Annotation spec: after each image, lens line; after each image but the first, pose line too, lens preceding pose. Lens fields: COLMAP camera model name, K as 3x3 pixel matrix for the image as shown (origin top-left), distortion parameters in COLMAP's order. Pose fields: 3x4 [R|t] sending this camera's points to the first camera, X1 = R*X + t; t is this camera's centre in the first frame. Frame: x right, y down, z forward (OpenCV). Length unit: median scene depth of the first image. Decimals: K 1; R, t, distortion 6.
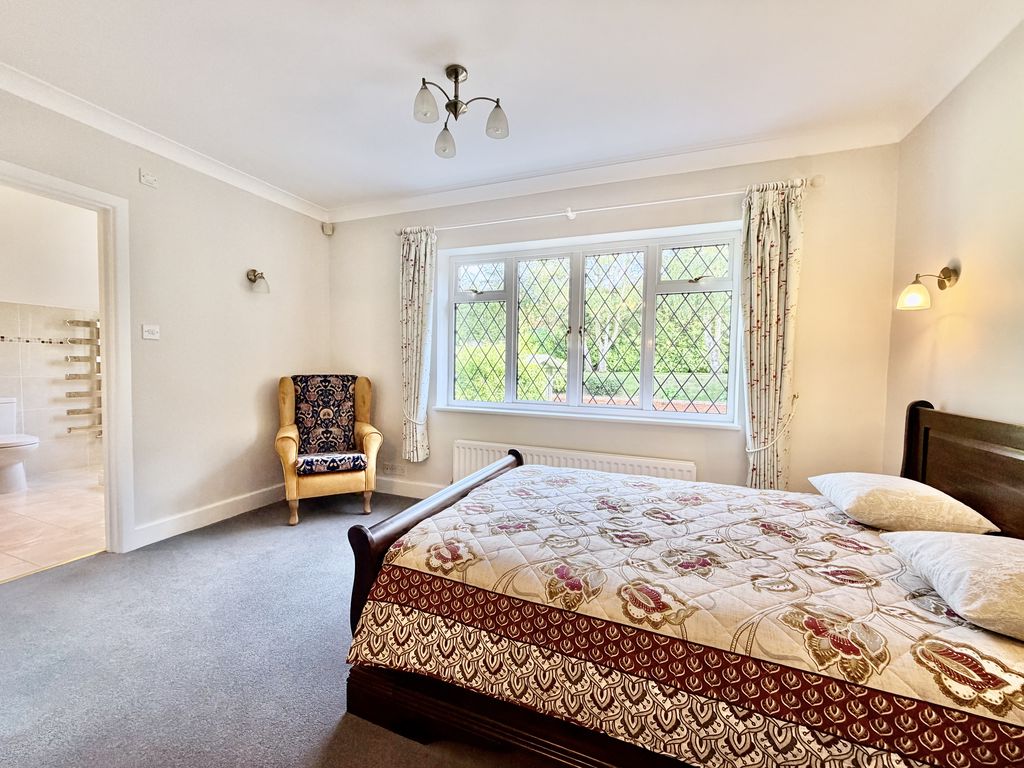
lens RADIAL K [[409.1, 0, 508.4], [0, 409.1, 386.3], [0, 0, 1]] dist [-0.000681, 0.000344]
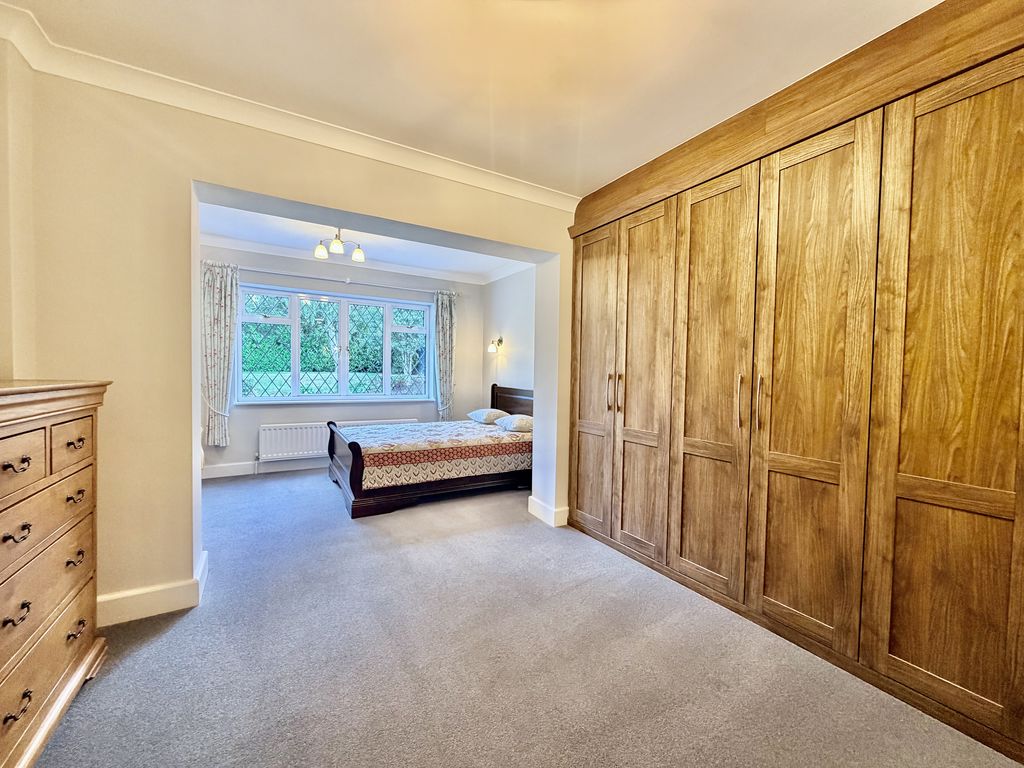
lens RADIAL K [[409.1, 0, 510.5], [0, 409.1, 385.6], [0, 0, 1]] dist [-0.000681, 0.000344]
pose [[0.610904, -0.032166, 0.791051, -0.978434], [0.032365, 0.999354, 0.015641, 0.006143], [-0.791043, 0.016047, 0.611550, -0.694868]]
